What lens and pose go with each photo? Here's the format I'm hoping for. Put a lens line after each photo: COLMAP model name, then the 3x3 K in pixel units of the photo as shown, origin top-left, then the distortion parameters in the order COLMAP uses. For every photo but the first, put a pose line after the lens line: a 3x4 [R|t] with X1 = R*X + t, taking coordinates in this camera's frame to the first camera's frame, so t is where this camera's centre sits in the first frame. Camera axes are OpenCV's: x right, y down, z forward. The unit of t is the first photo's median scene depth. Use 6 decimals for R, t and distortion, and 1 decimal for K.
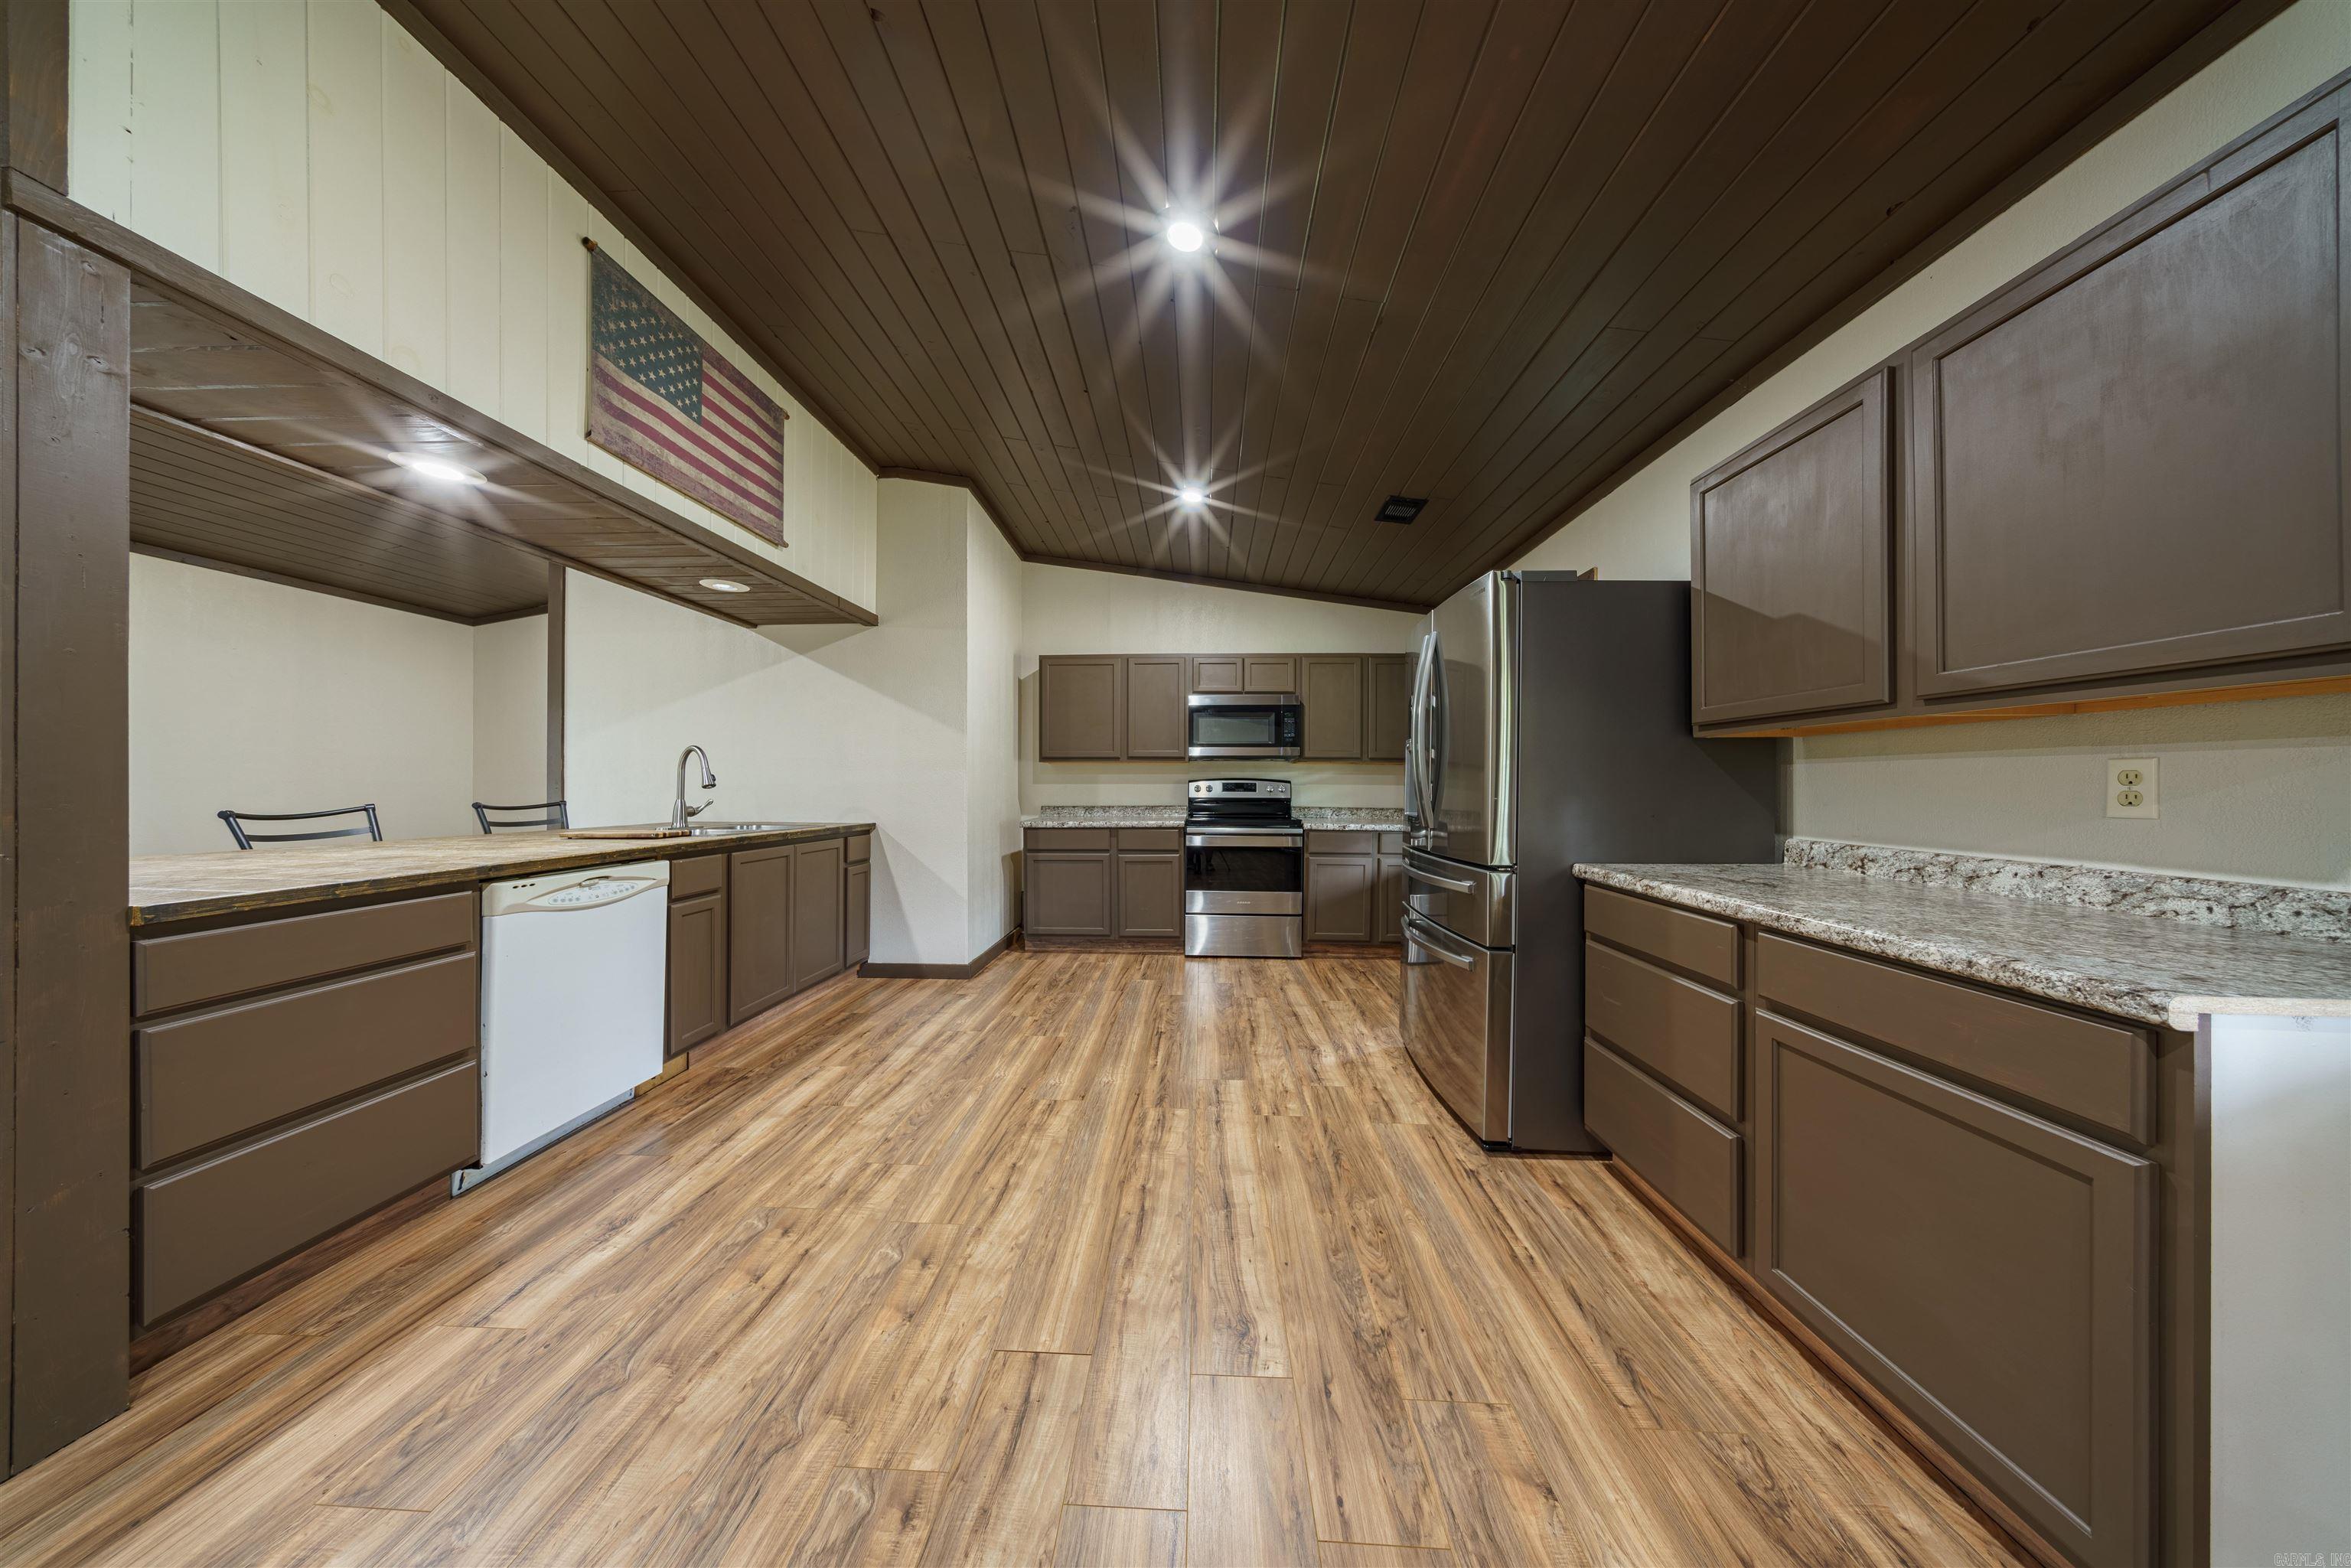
lens RADIAL K [[669.6, 0, 1170.7], [0, 669.6, 785.5], [0, 0, 1]] dist [-0.006106, 0.000747]
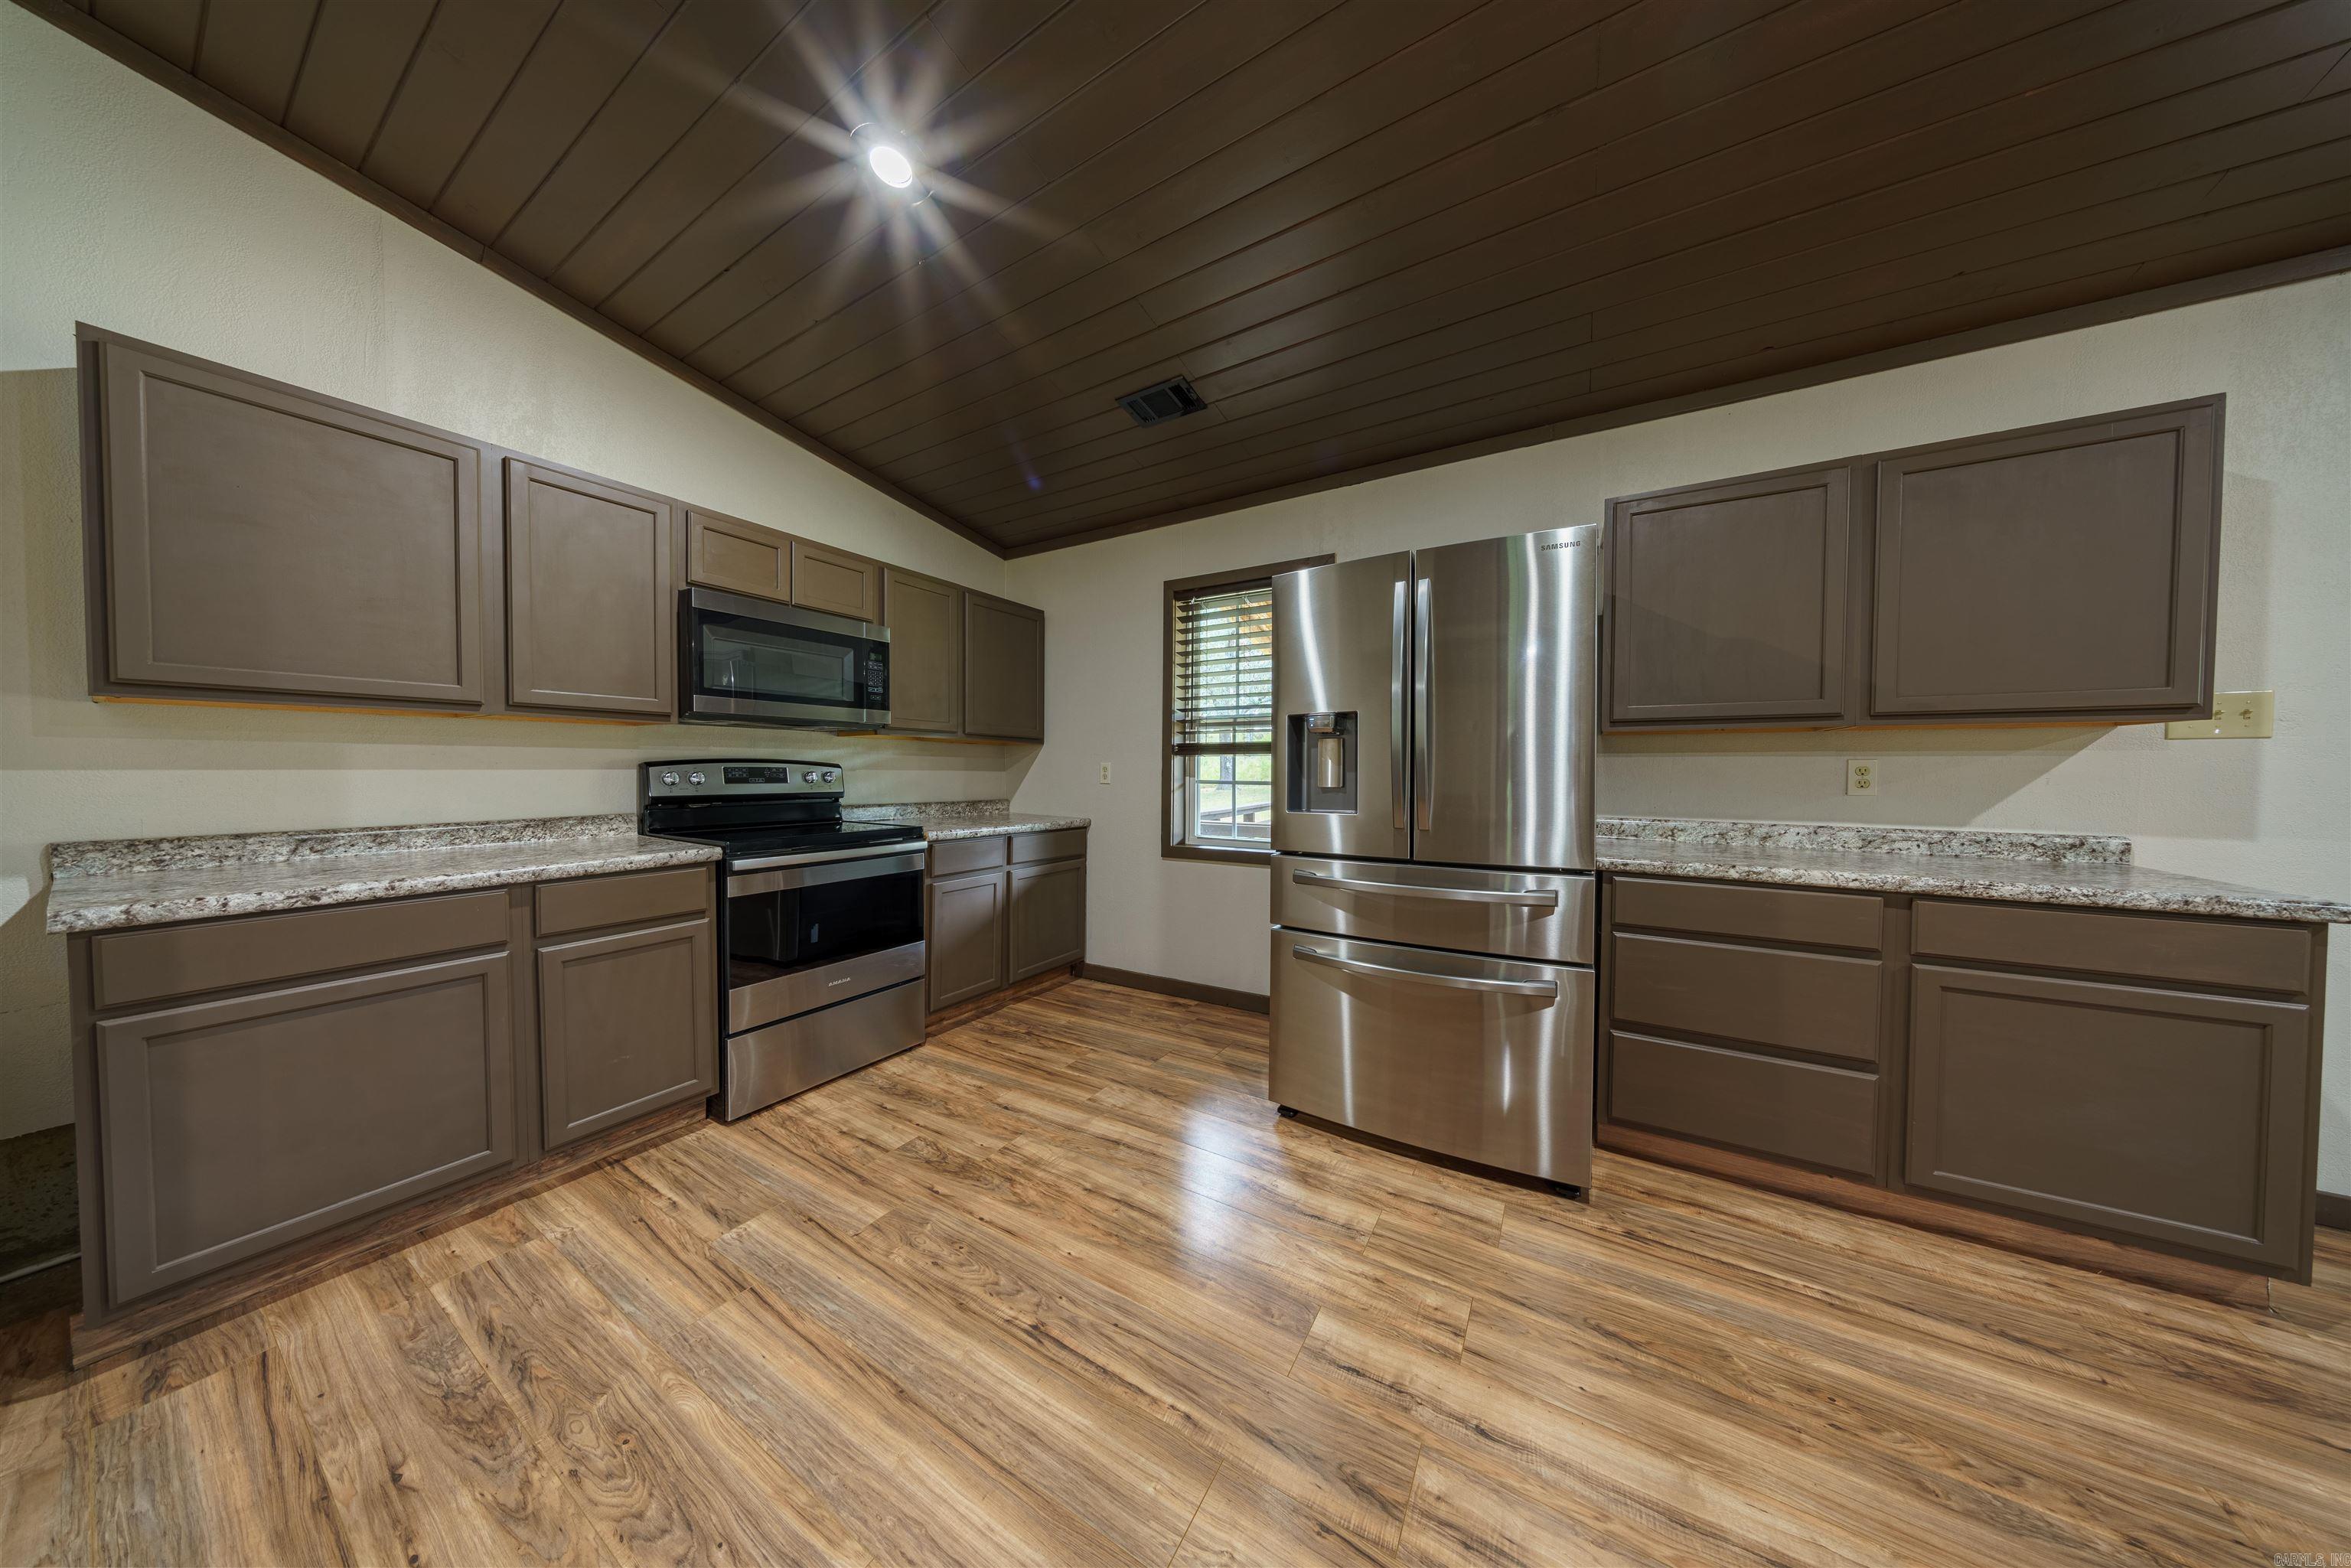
lens RADIAL K [[669.6, 0, 1177.3], [0, 669.6, 784.1], [0, 0, 1]] dist [-0.006106, 0.000747]
pose [[0.479989, -0.020640, 0.877032, -0.458528], [-0.001850, 0.999697, 0.024539, -0.009080], [-0.877273, -0.013401, 0.479805, 0.918888]]
